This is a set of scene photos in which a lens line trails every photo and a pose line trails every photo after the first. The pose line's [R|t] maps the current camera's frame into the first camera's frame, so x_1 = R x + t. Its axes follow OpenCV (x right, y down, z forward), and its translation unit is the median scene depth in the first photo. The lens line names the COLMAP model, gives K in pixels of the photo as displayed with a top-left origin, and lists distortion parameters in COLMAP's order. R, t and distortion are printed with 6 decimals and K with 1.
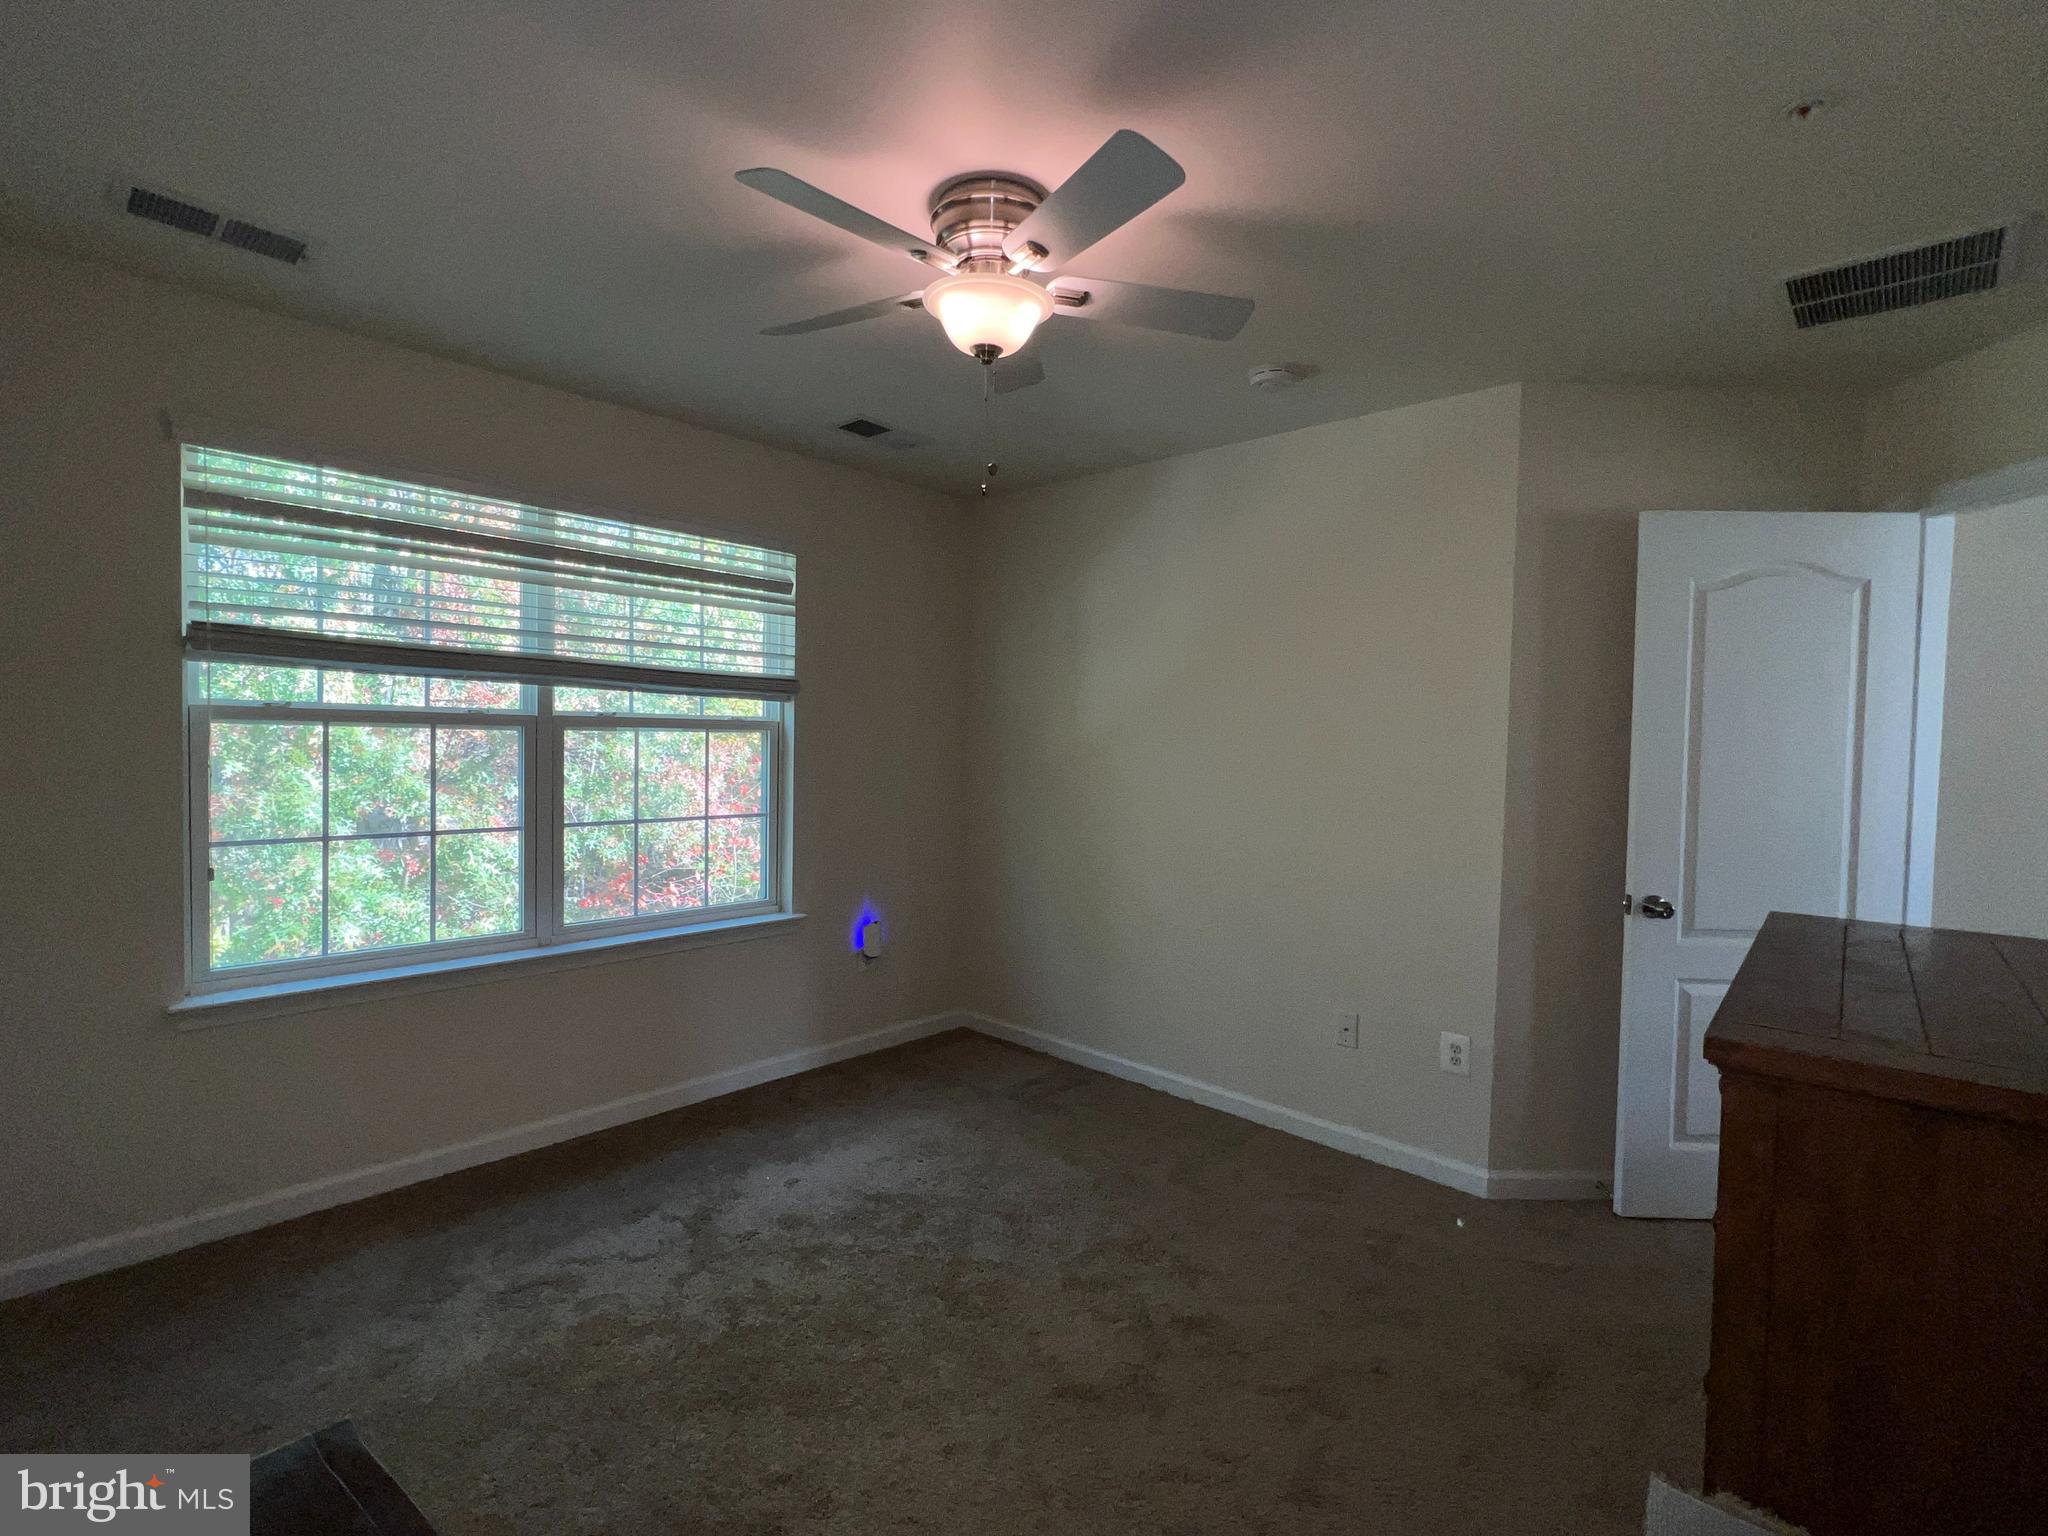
lens RADIAL K [[958.3, 0, 1029.9], [0, 958.3, 764.9], [0, 0, 1]] dist [0.001206, 0.000098]
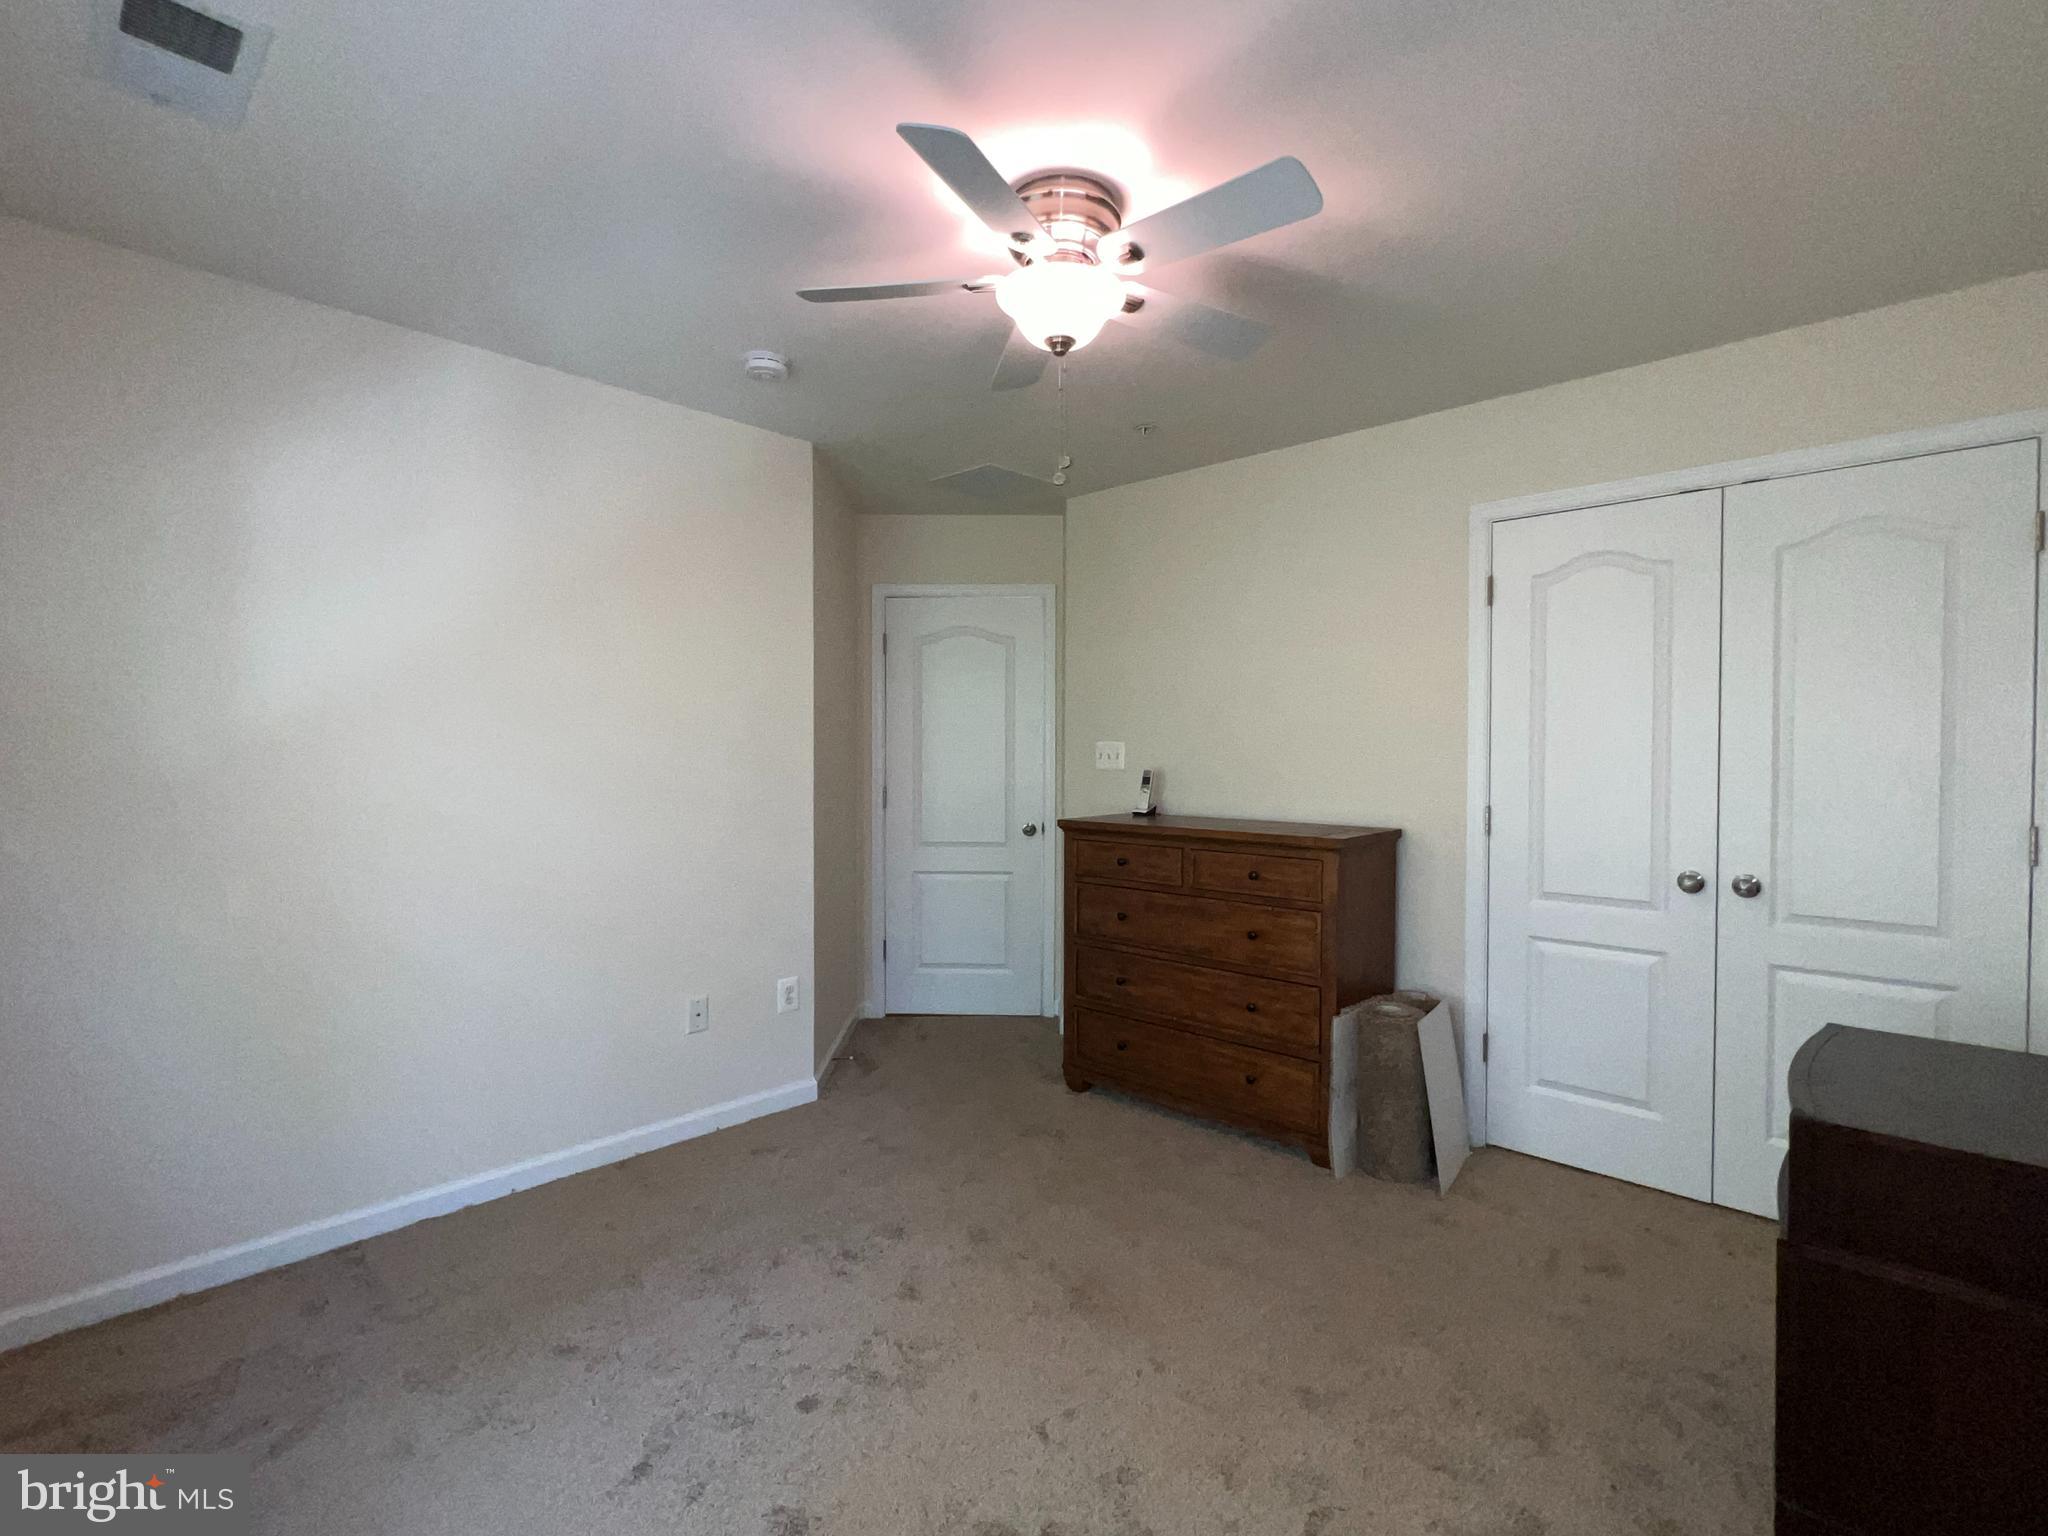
lens RADIAL K [[956.1, 0, 1017.6], [0, 956.1, 774.3], [0, 0, 1]] dist [0.000445, -0.000056]
pose [[0.014169, -0.047756, 0.998759, -0.713537], [0.029971, 0.998430, 0.047315, -0.016832], [-0.999450, 0.029263, 0.015579, 0.692032]]
